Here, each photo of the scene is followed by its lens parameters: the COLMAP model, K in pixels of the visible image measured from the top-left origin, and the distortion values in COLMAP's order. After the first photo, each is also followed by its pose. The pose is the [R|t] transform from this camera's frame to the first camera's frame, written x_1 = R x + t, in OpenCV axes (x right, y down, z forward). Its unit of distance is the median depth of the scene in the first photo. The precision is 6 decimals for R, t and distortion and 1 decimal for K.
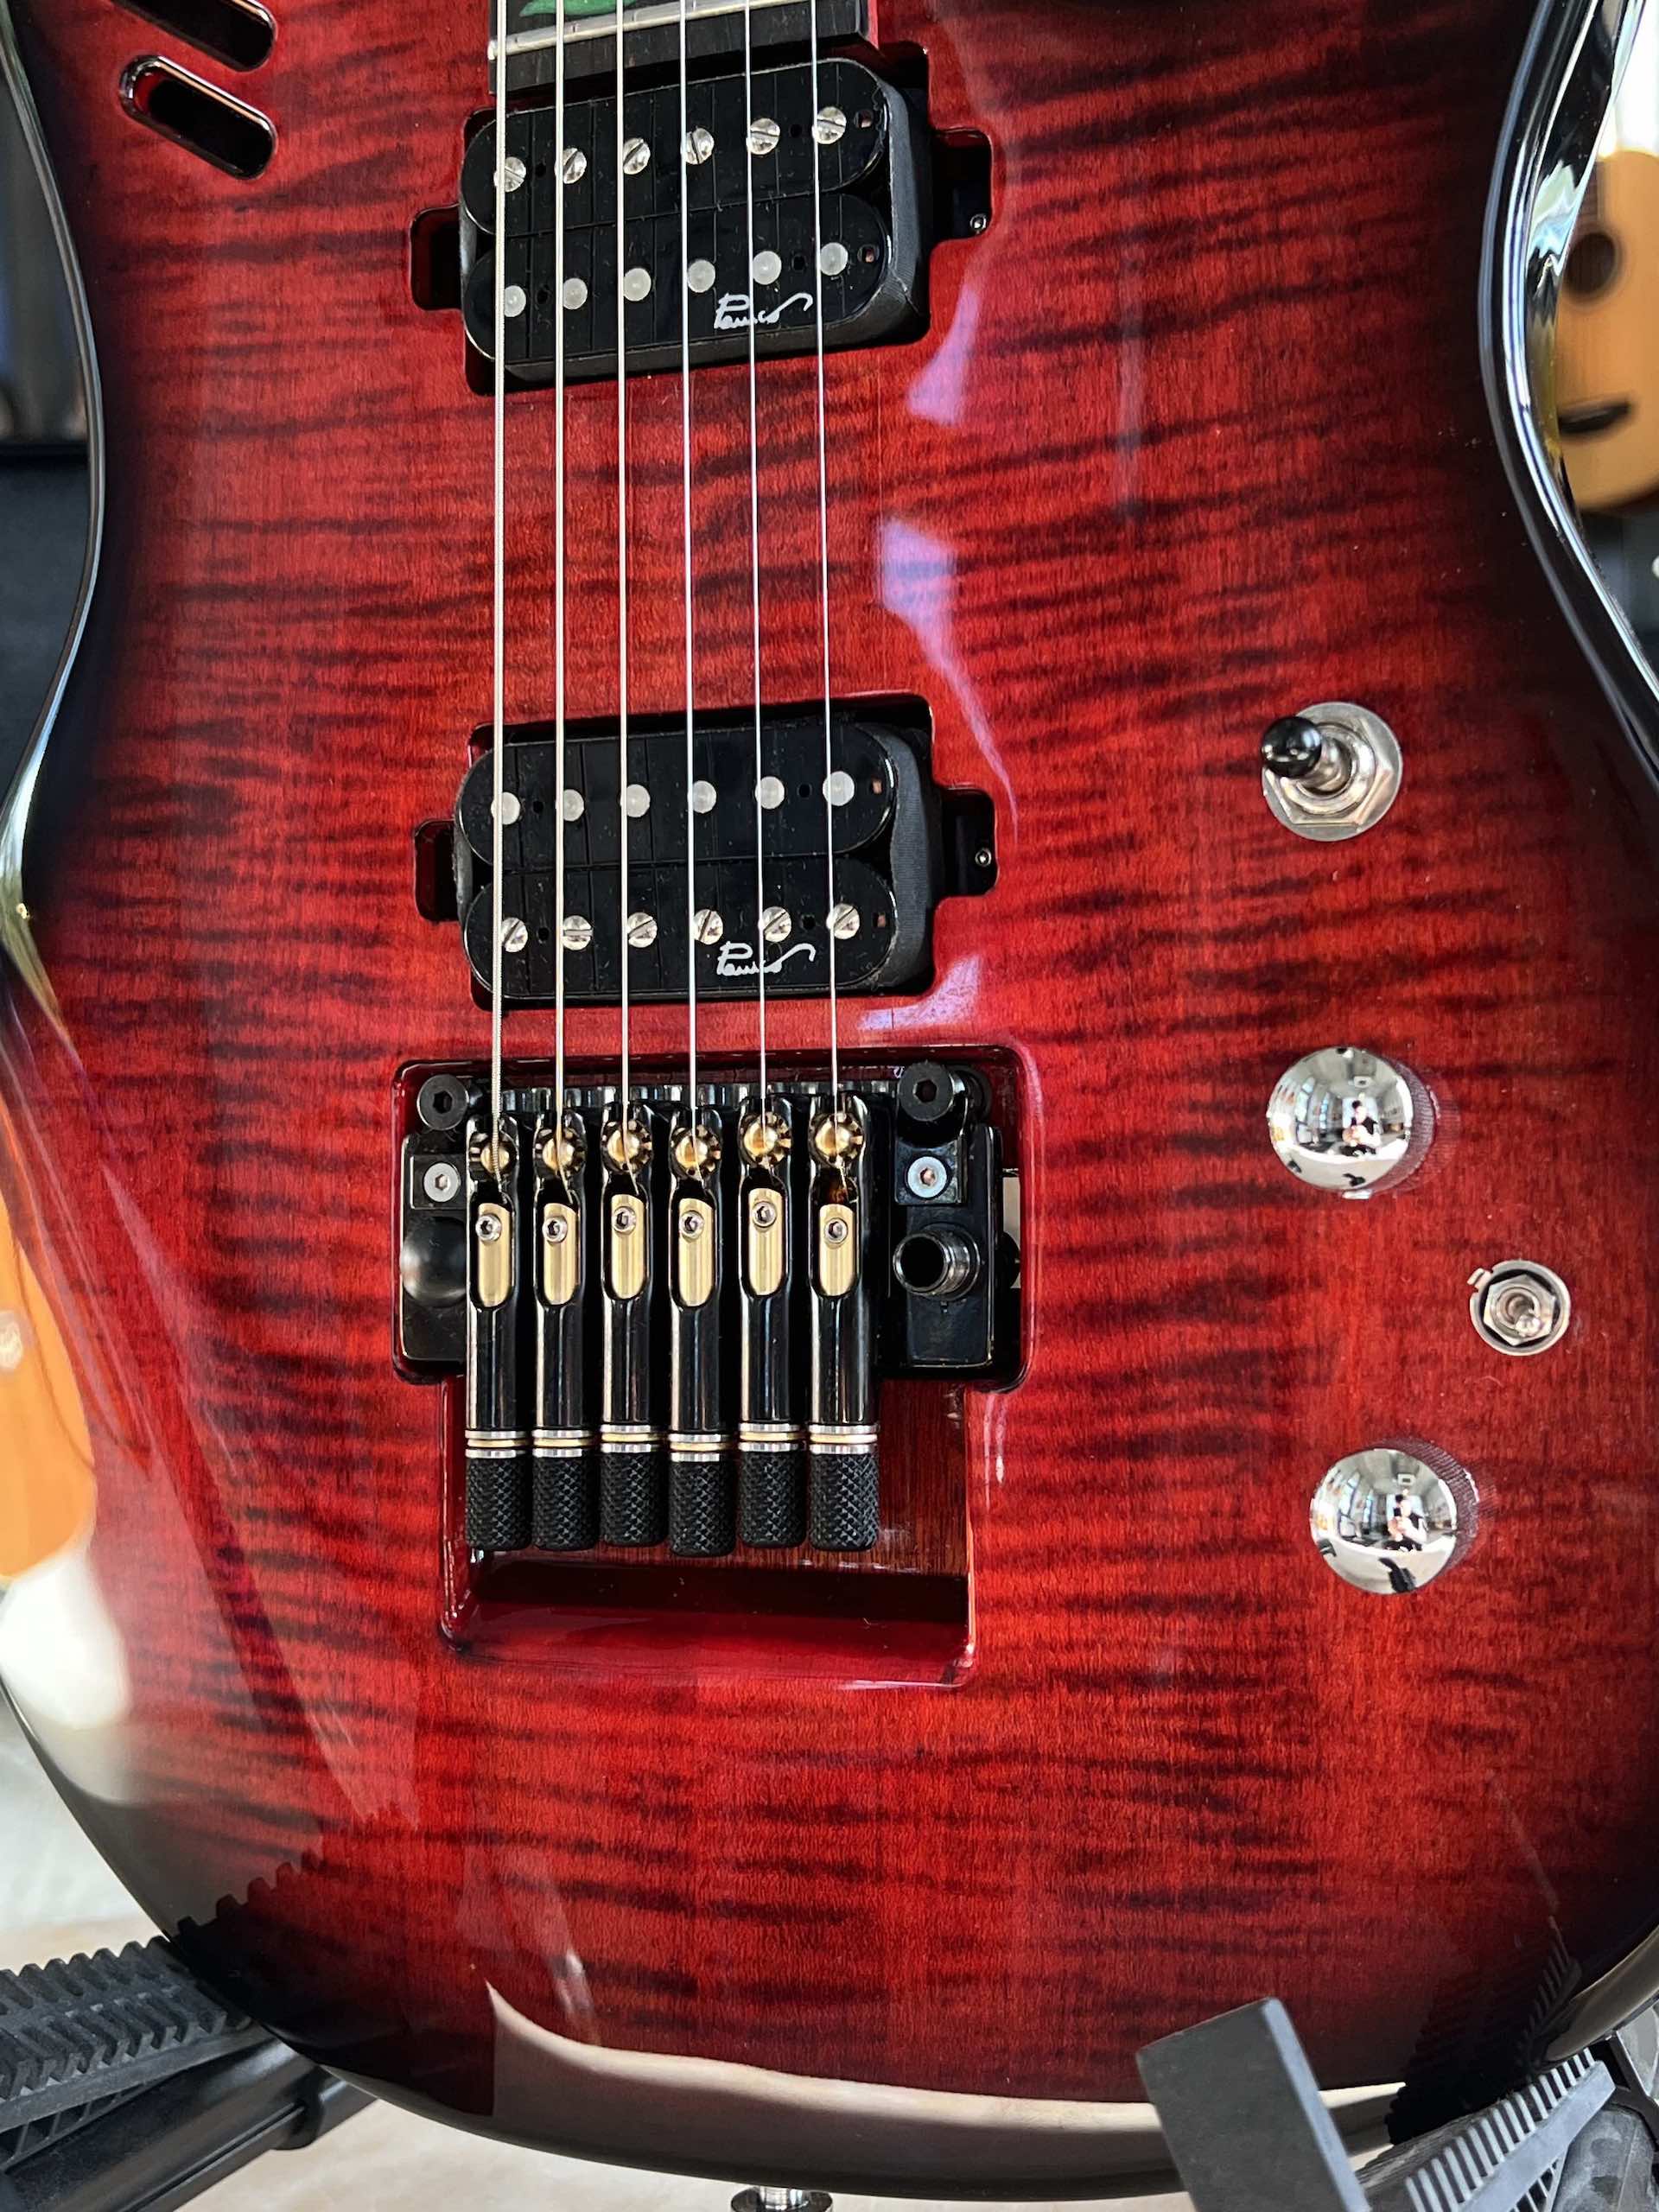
lens RADIAL K [[3083.9, 0, 818.0], [0, 3083.9, 1058.5], [0, 0, 1]] dist [0.048900, 0.000000]
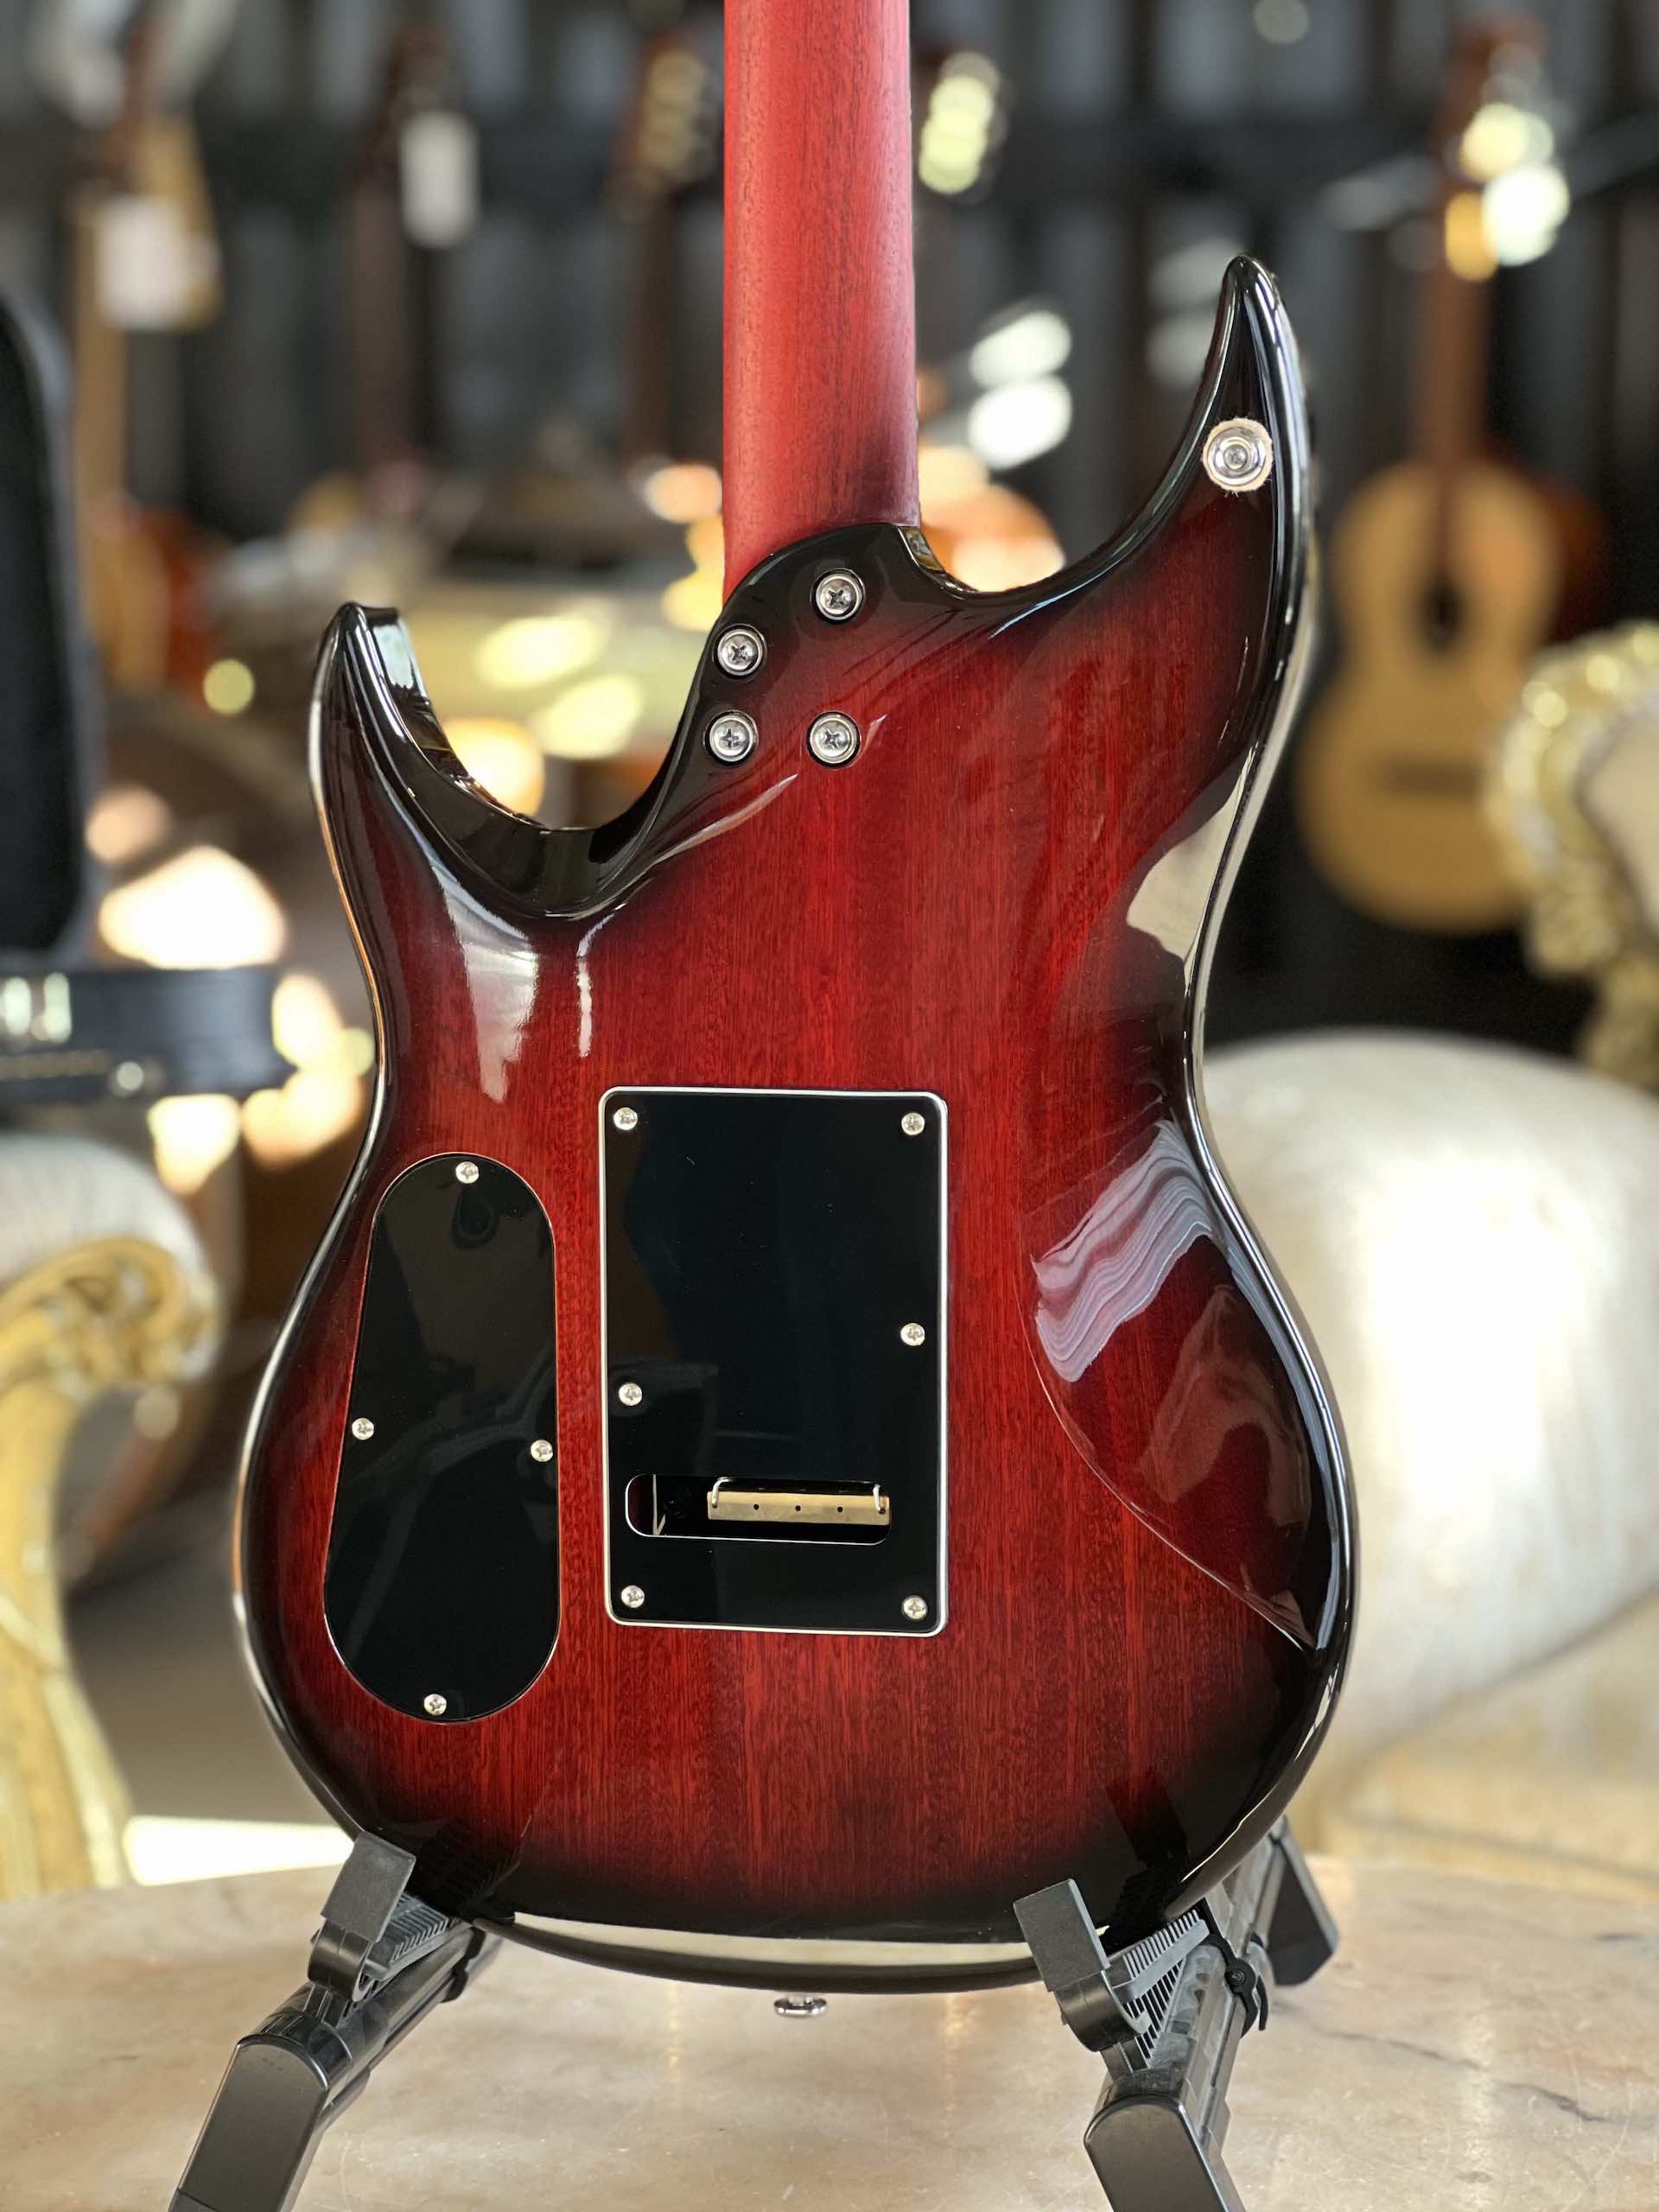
lens RADIAL K [[5096.3, 0, 839.8], [0, 5096.3, 1083.9], [0, 0, 1]] dist [0.171627, 0.000000]
pose [[0.983762, 0.005068, 0.179405, -0.561603], [-0.024525, 0.994021, 0.106401, -0.545278], [-0.177793, -0.109073, 0.978004, -2.088570]]
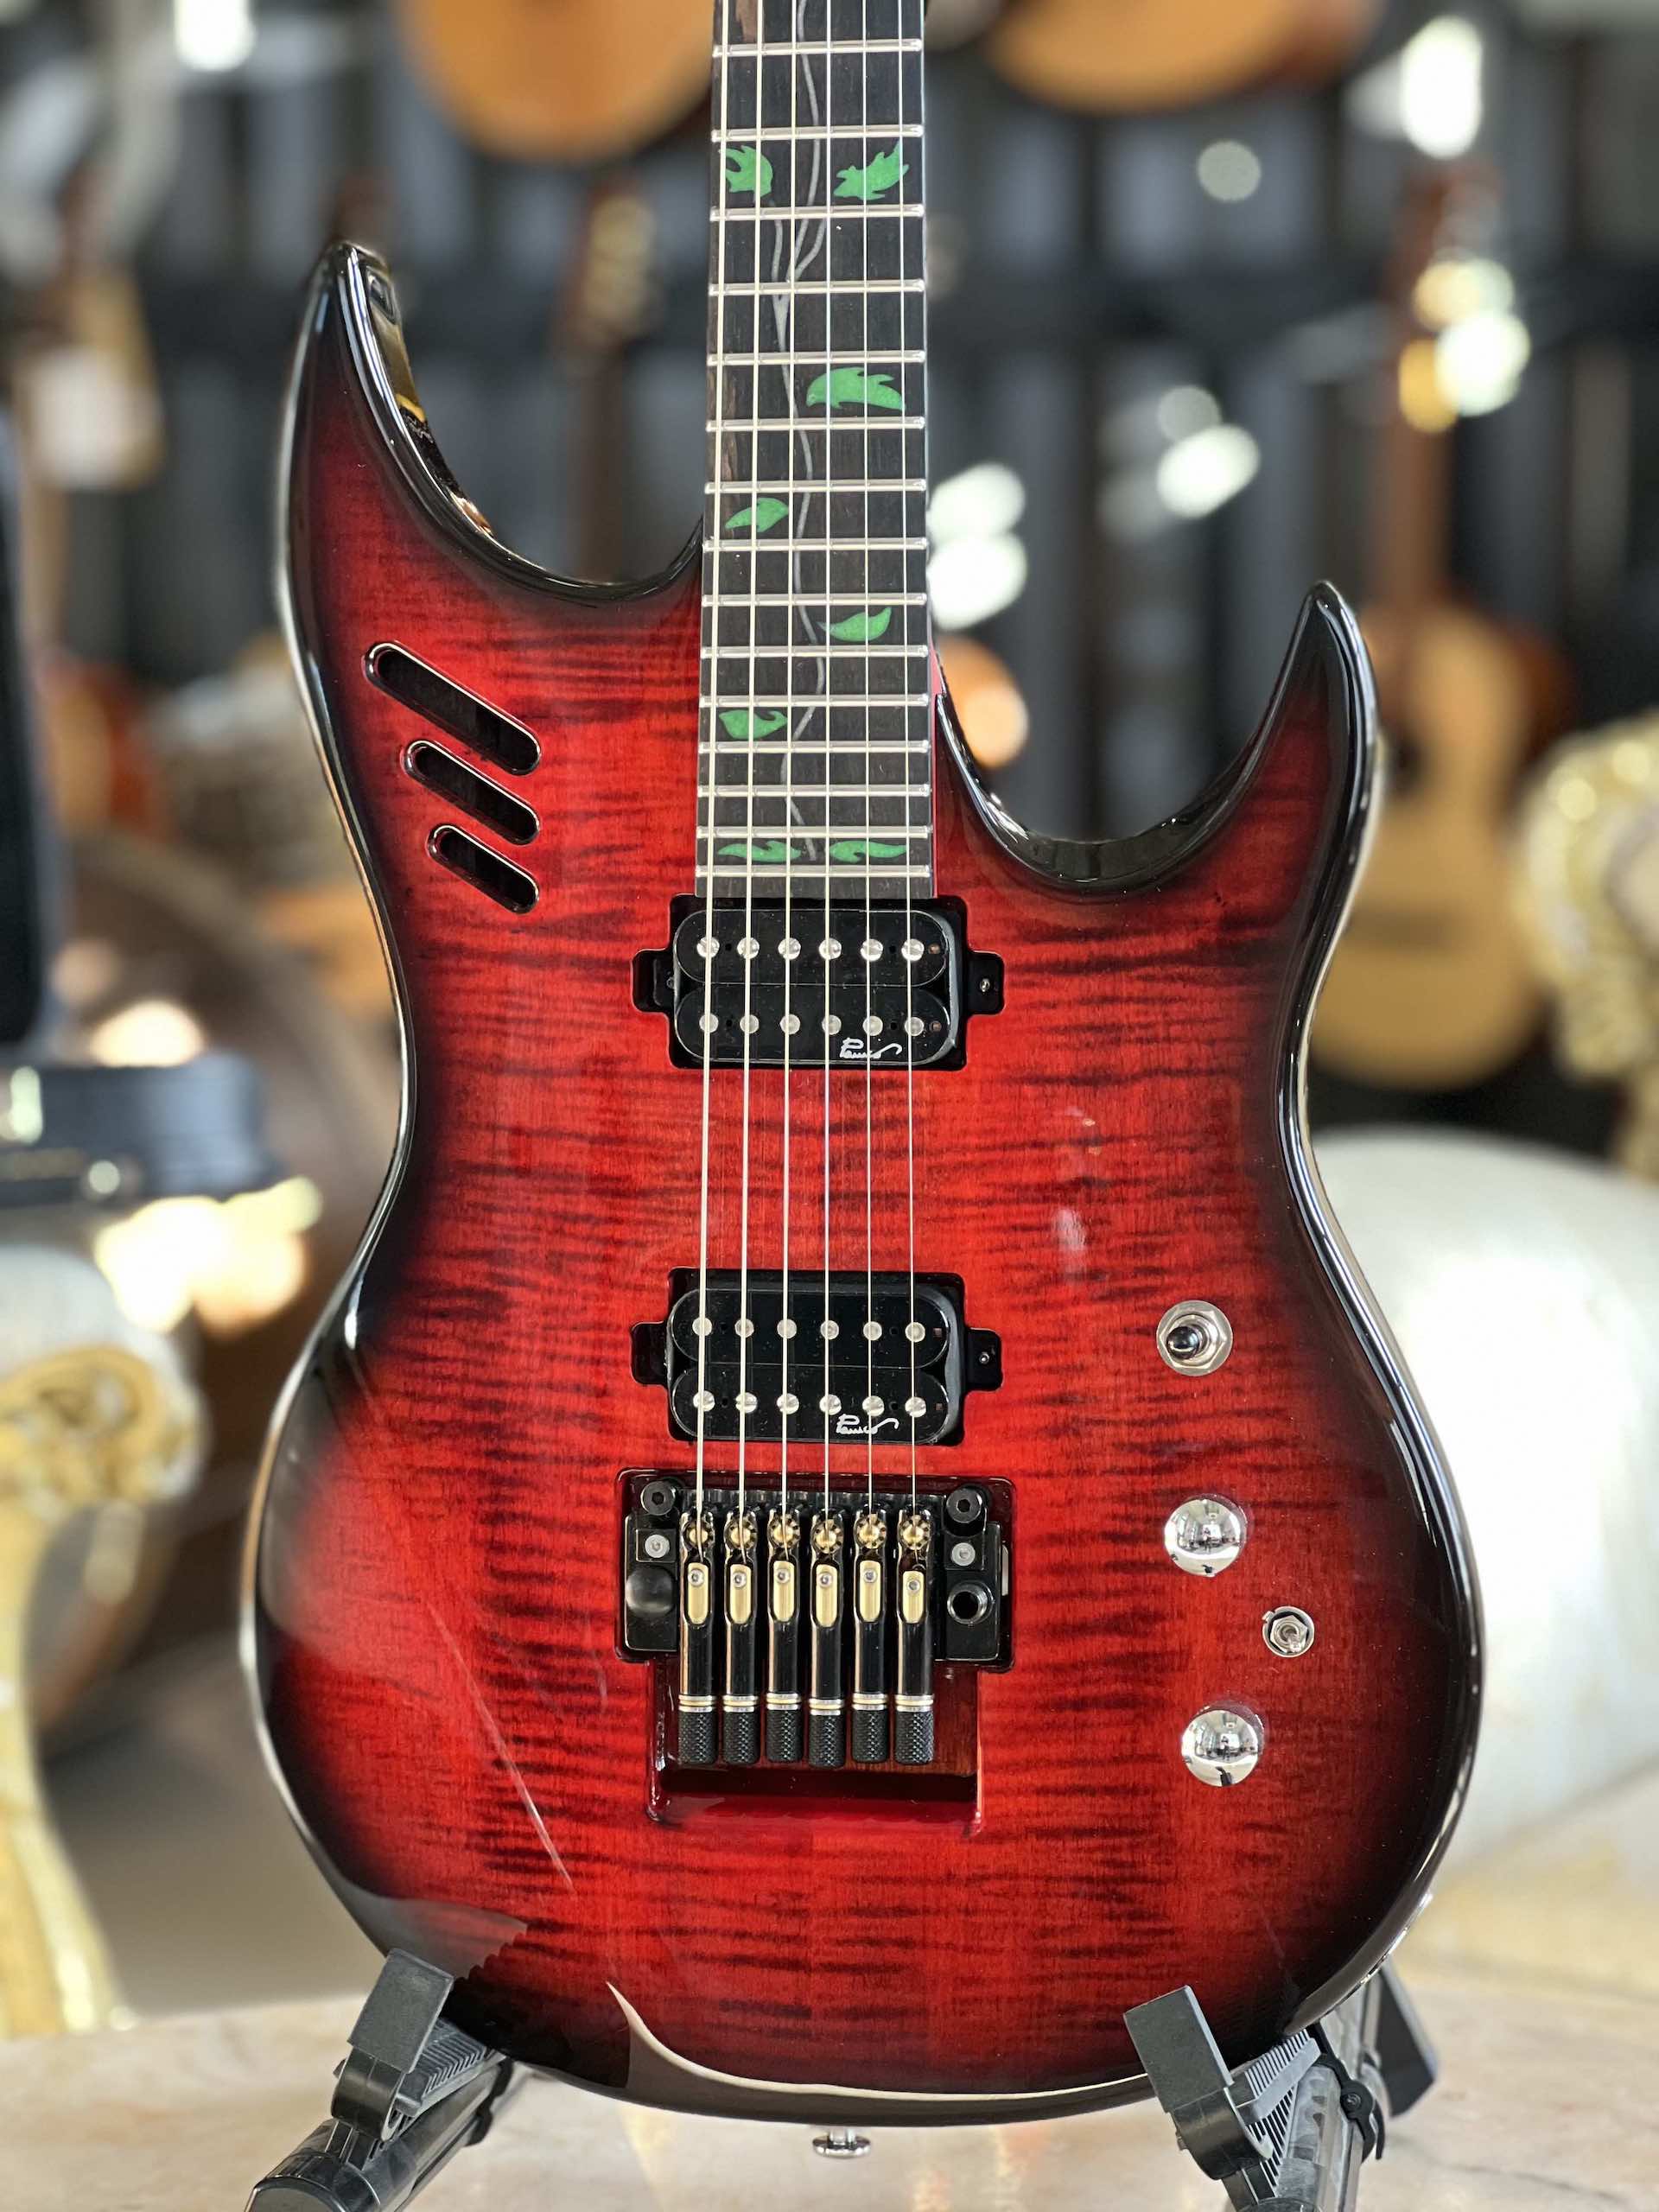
lens RADIAL K [[5096.3, 0, 887.4], [0, 5096.3, 1067.2], [0, 0, 1]] dist [0.171627, 0.000000]
pose [[0.979168, 0.006097, 0.202959, -0.597828], [-0.019523, 0.997745, 0.064214, -0.423382], [-0.202110, -0.066839, 0.977079, -1.819886]]
